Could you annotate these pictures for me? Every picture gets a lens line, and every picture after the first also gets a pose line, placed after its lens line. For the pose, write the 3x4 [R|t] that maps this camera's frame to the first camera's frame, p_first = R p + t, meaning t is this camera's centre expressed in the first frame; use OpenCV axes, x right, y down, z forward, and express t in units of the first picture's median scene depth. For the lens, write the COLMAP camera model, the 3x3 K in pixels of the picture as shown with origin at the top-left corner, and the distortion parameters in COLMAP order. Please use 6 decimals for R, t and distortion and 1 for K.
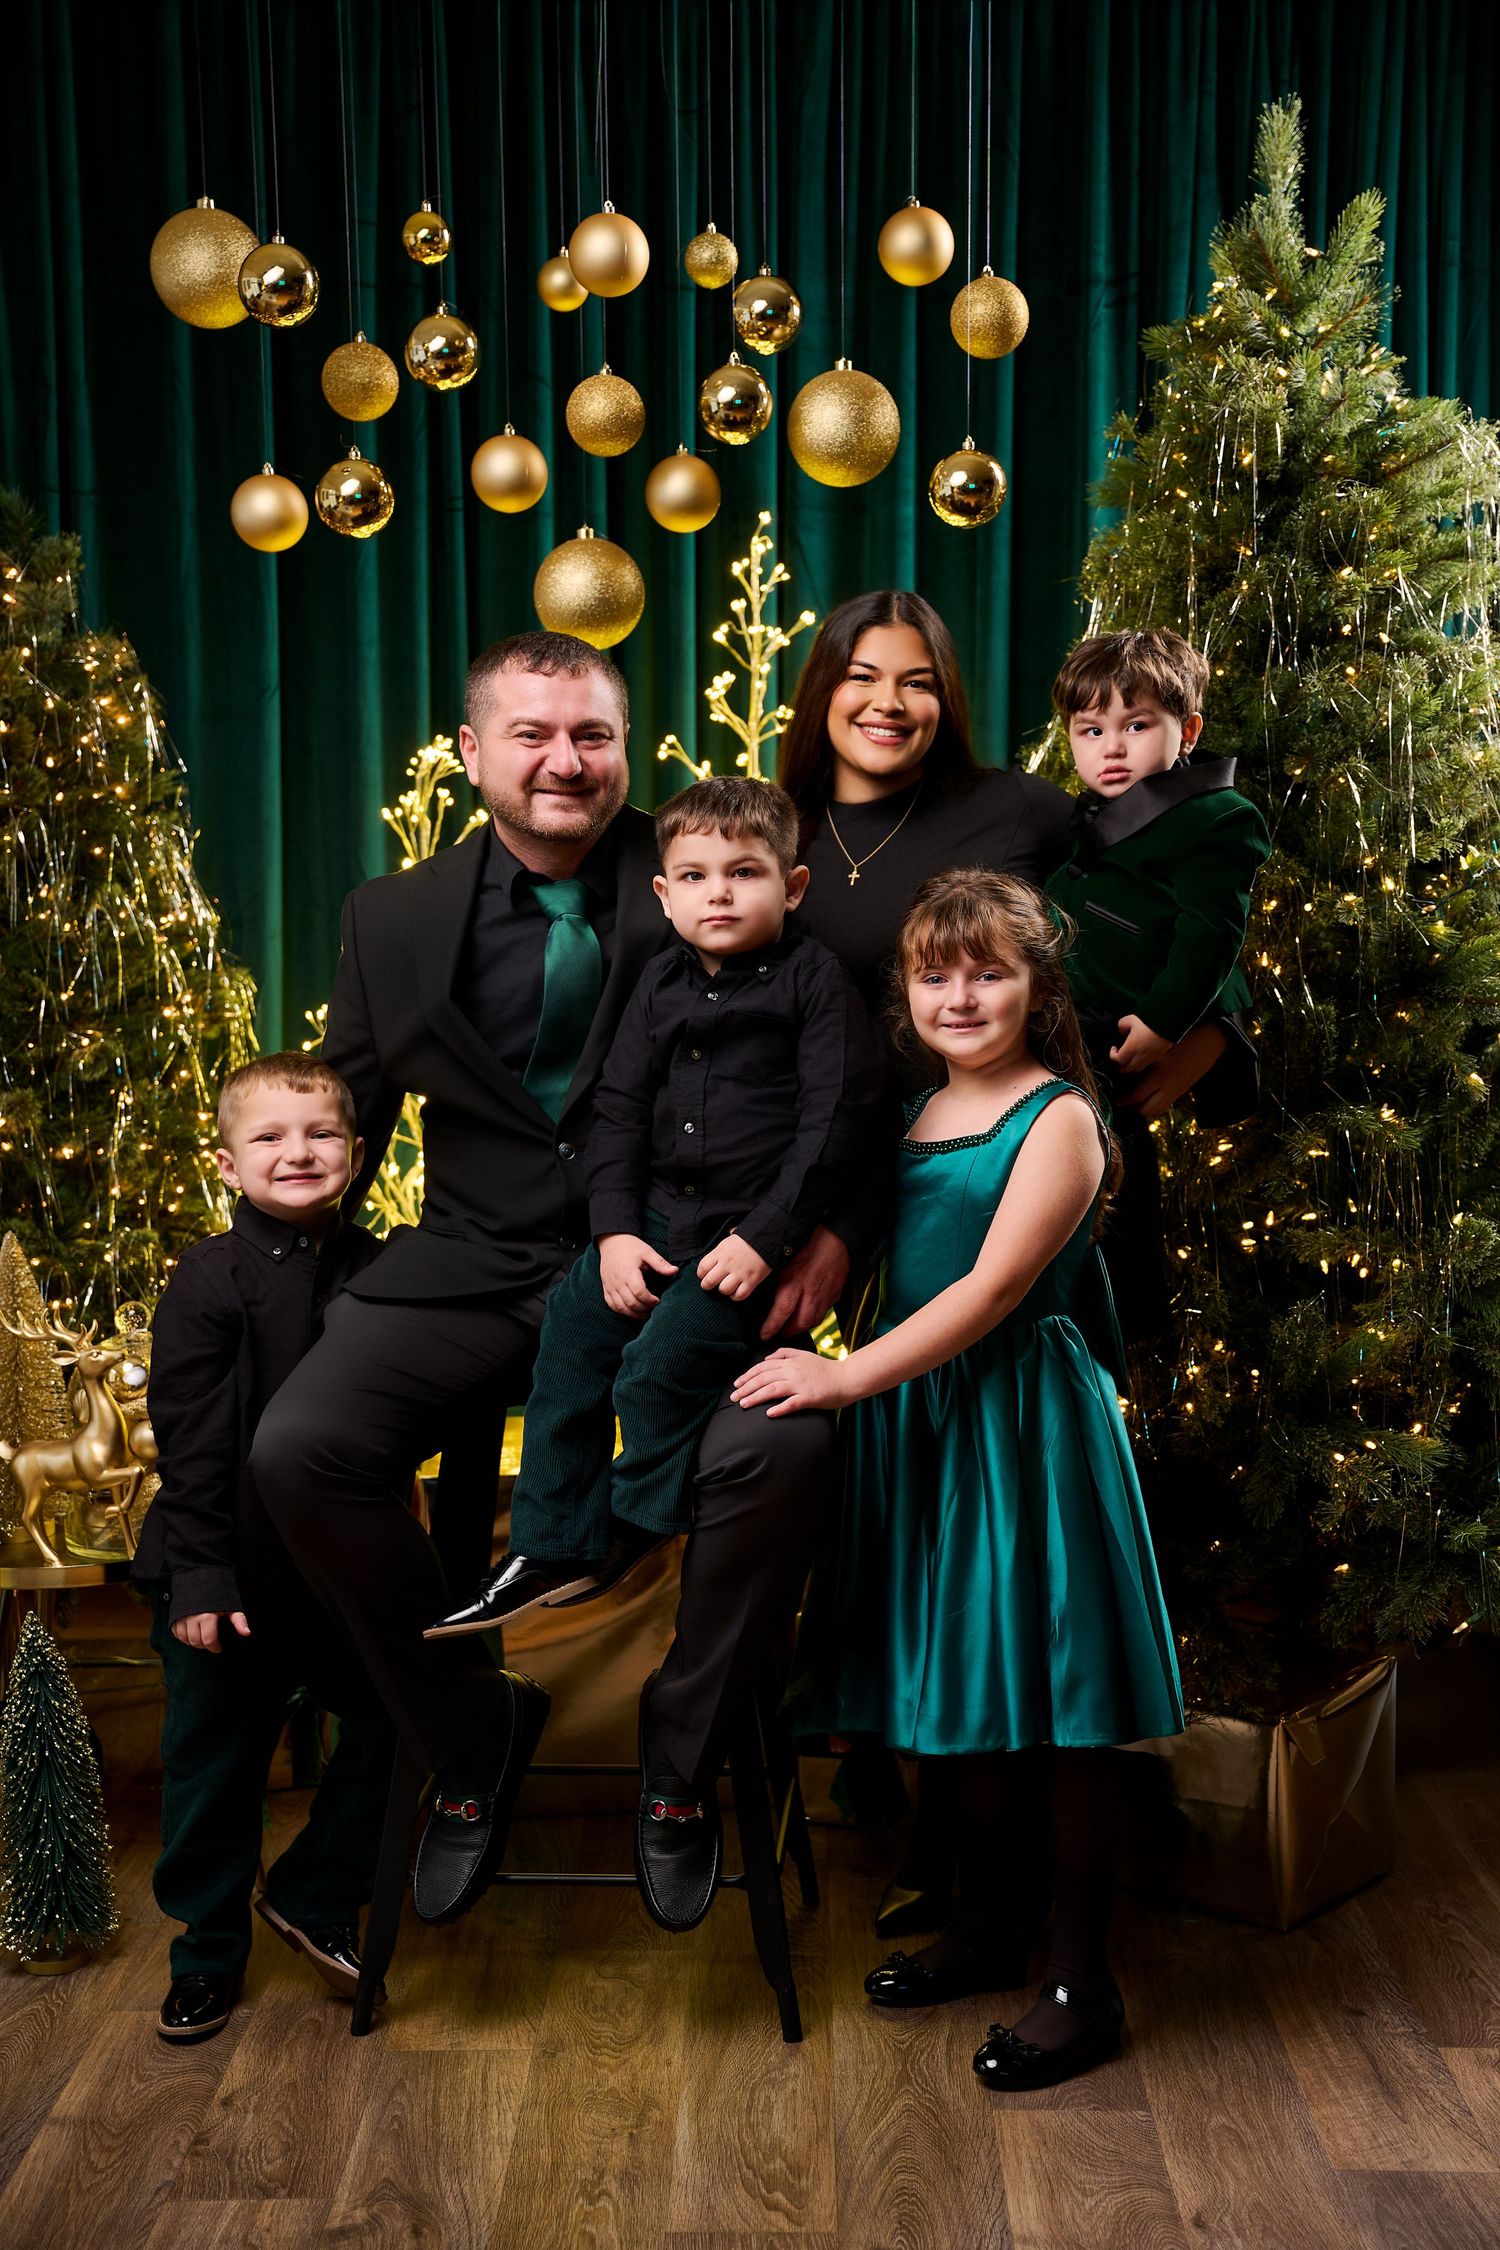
lens RADIAL K [[2893.0, 0, 807.9], [0, 2893.0, 1132.2], [0, 0, 1]] dist [0.097146, 0.107090]
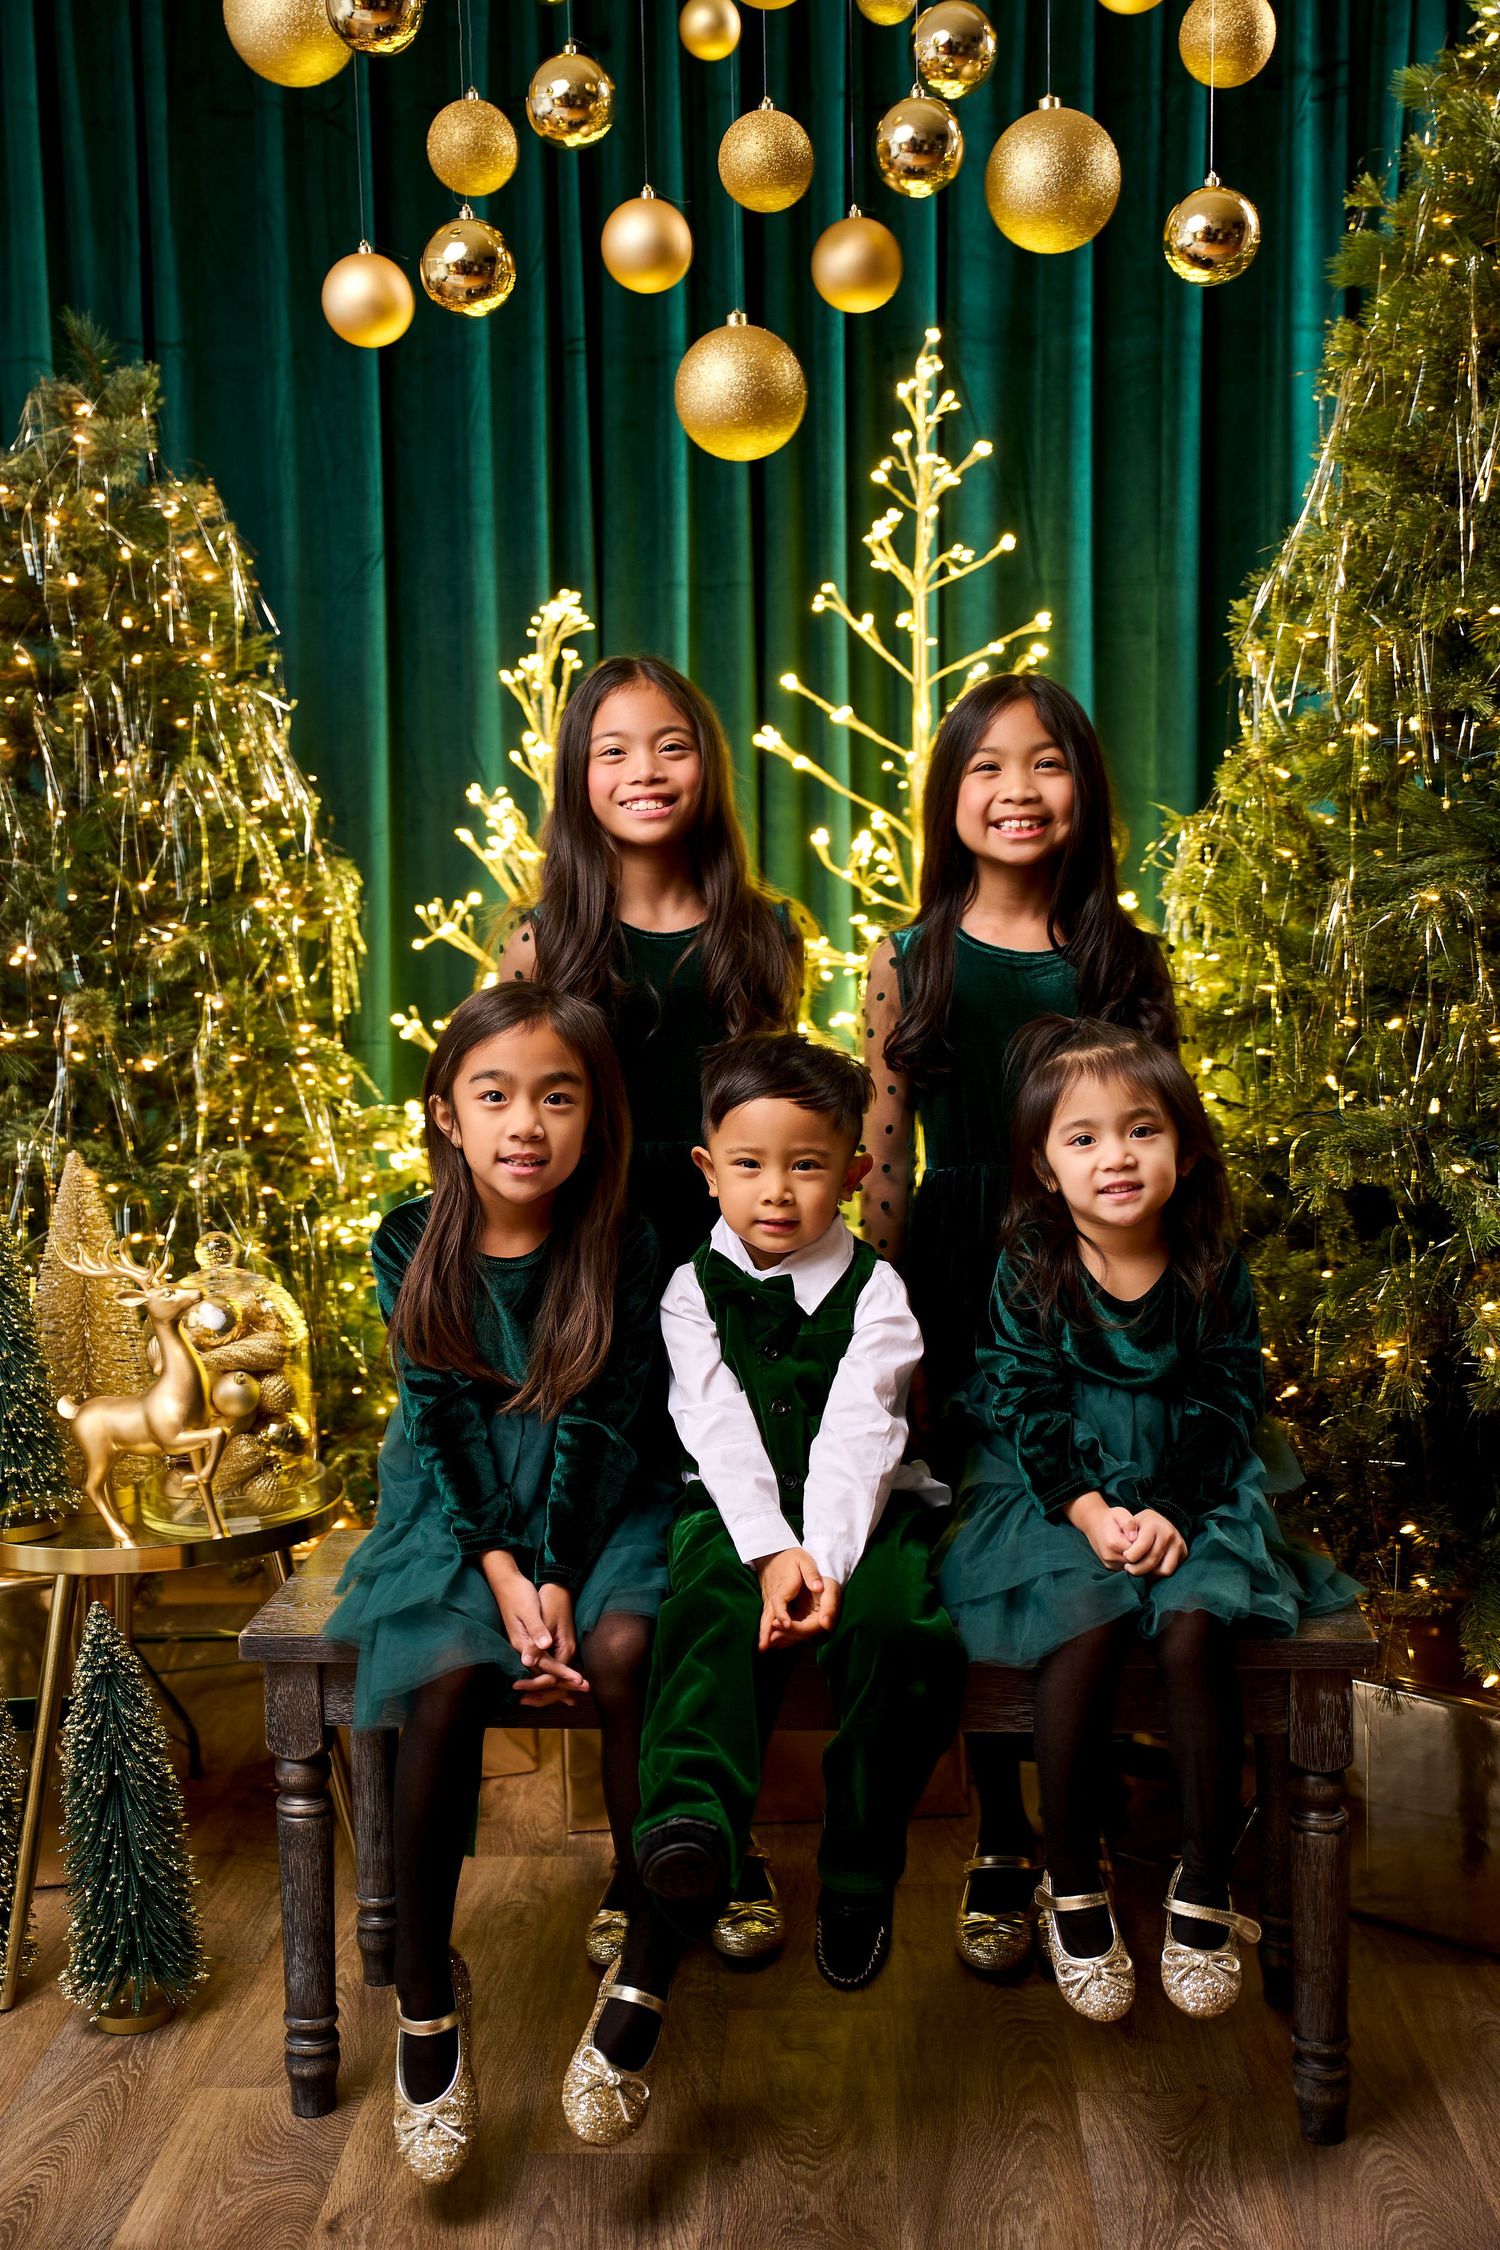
lens RADIAL K [[2538.9, 0, 750.0], [0, 2538.9, 1125.0], [0, 0, 1]] dist [0.043826, 0.052464]
pose [[0.998997, -0.008955, -0.043875, -0.043062], [0.009293, 0.999929, 0.007501, 0.022592], [0.043805, -0.007901, 0.999009, 0.261002]]
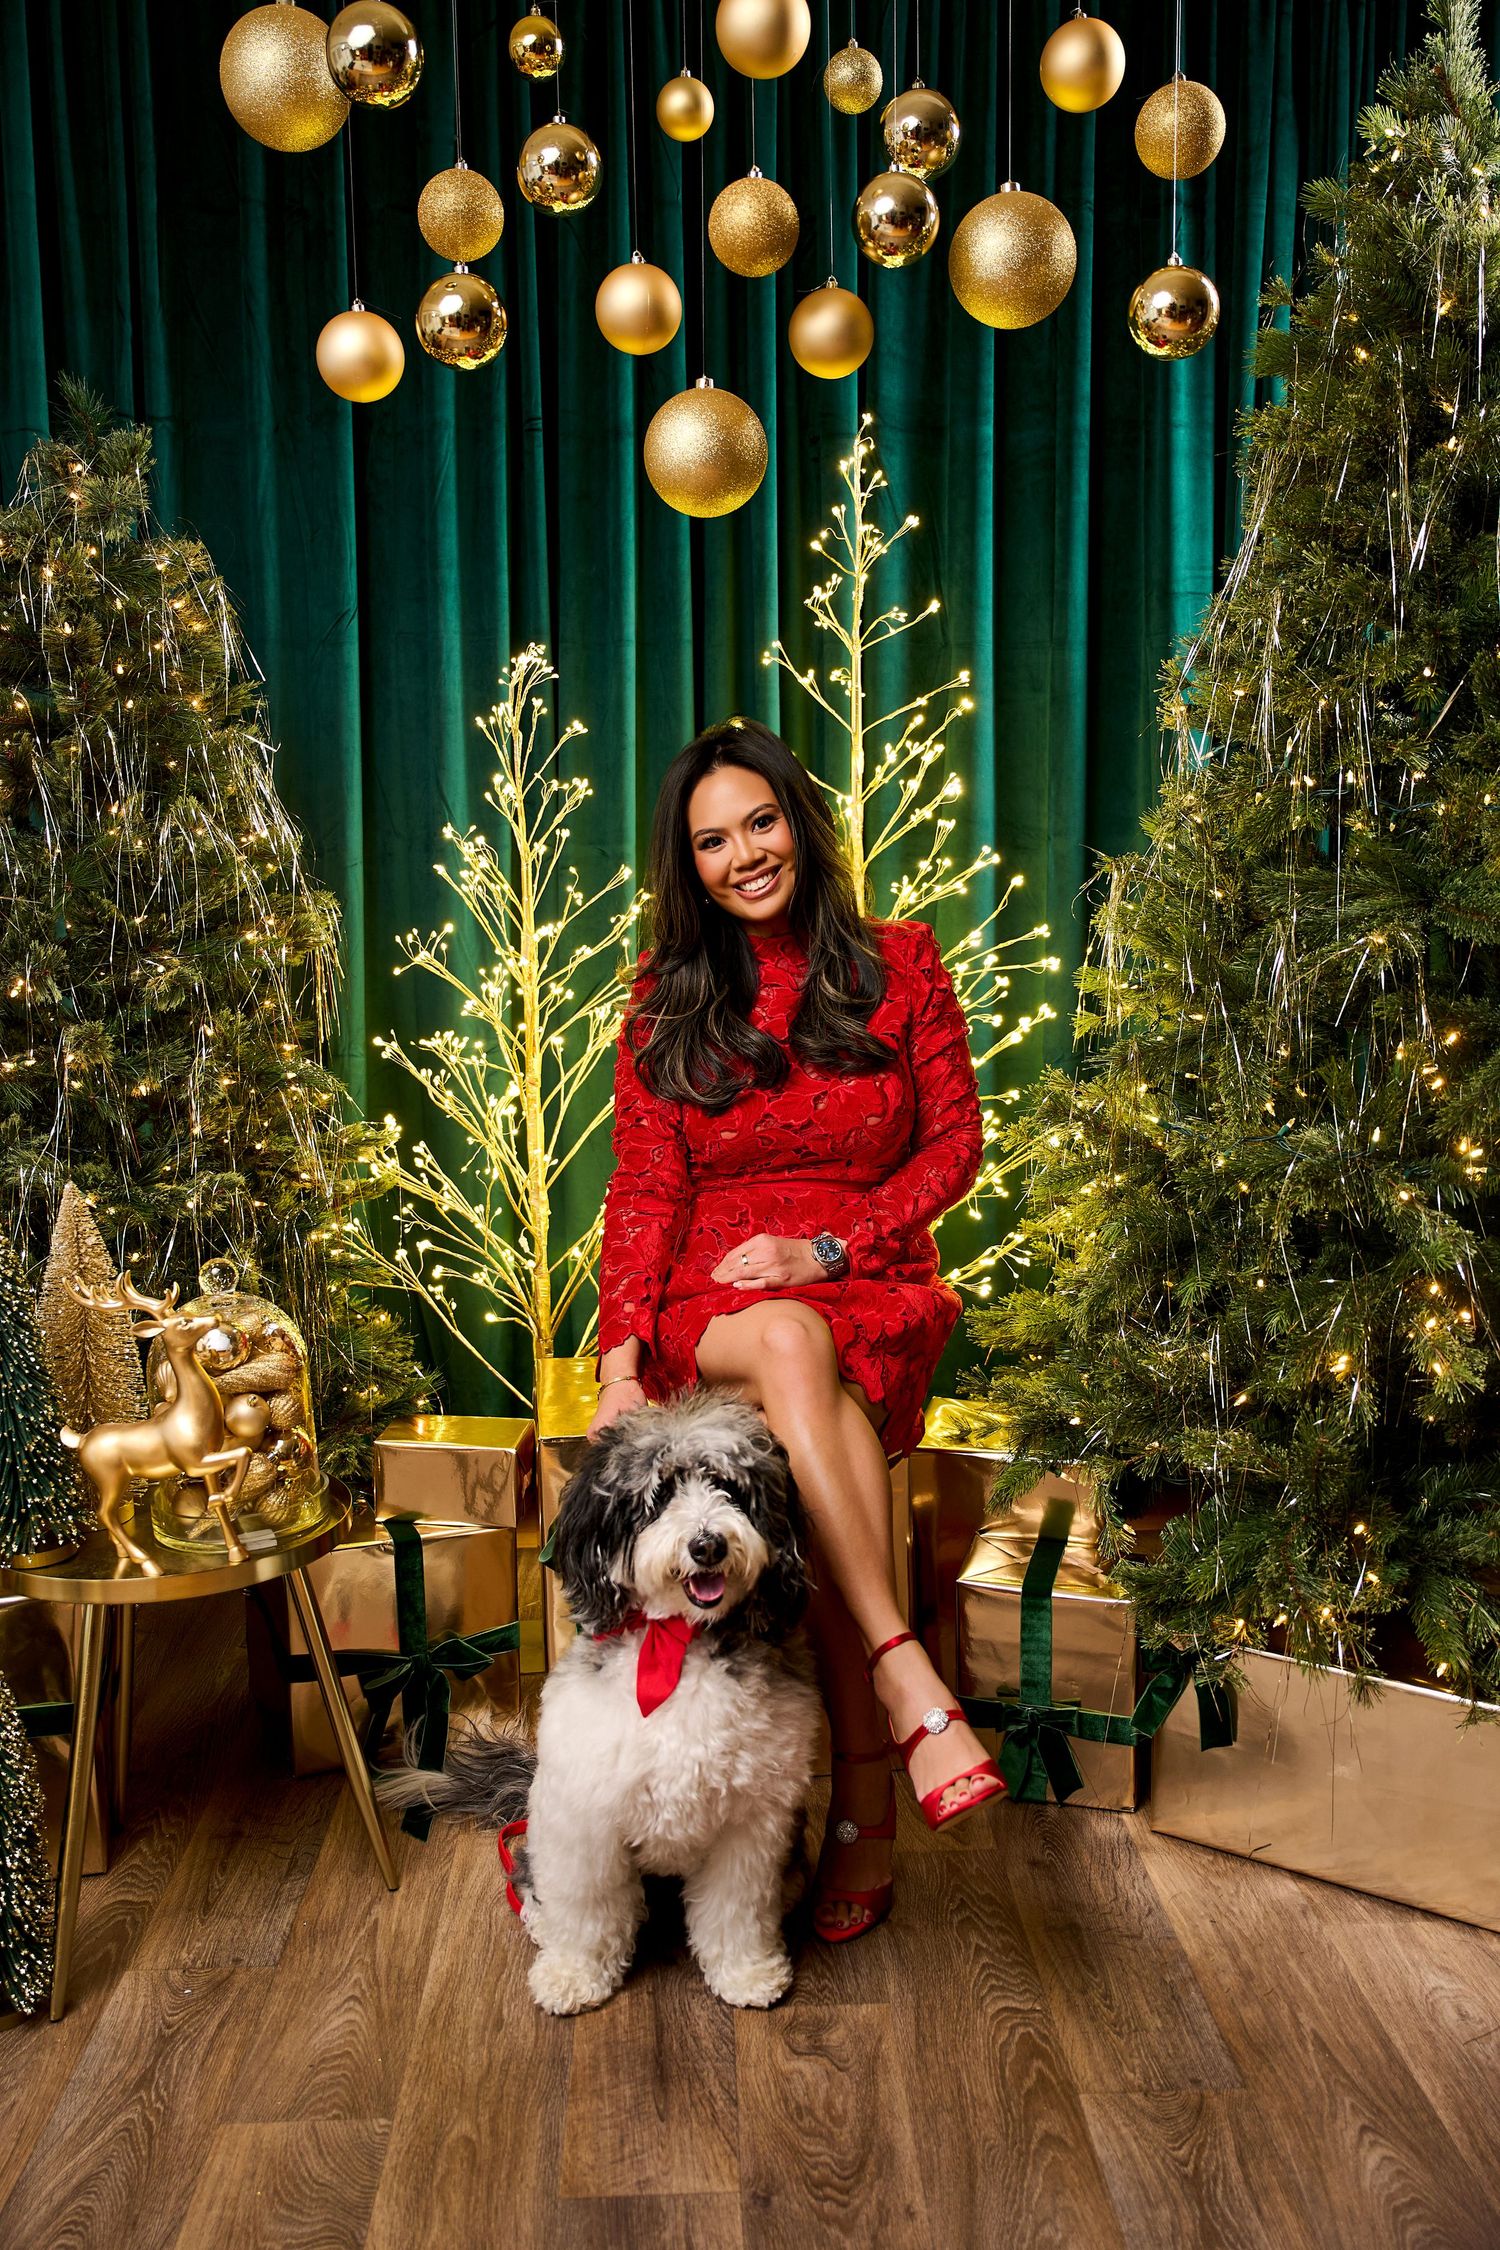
lens RADIAL K [[1877.1, 0, 750.0], [0, 1877.1, 1125.0], [0, 0, 1]] dist [-0.065631, 0.081708]
pose [[0.999040, -0.014514, 0.041335, -0.093732], [0.012811, 0.999070, 0.041175, -0.003953], [-0.041894, -0.040606, 0.998297, 0.430658]]
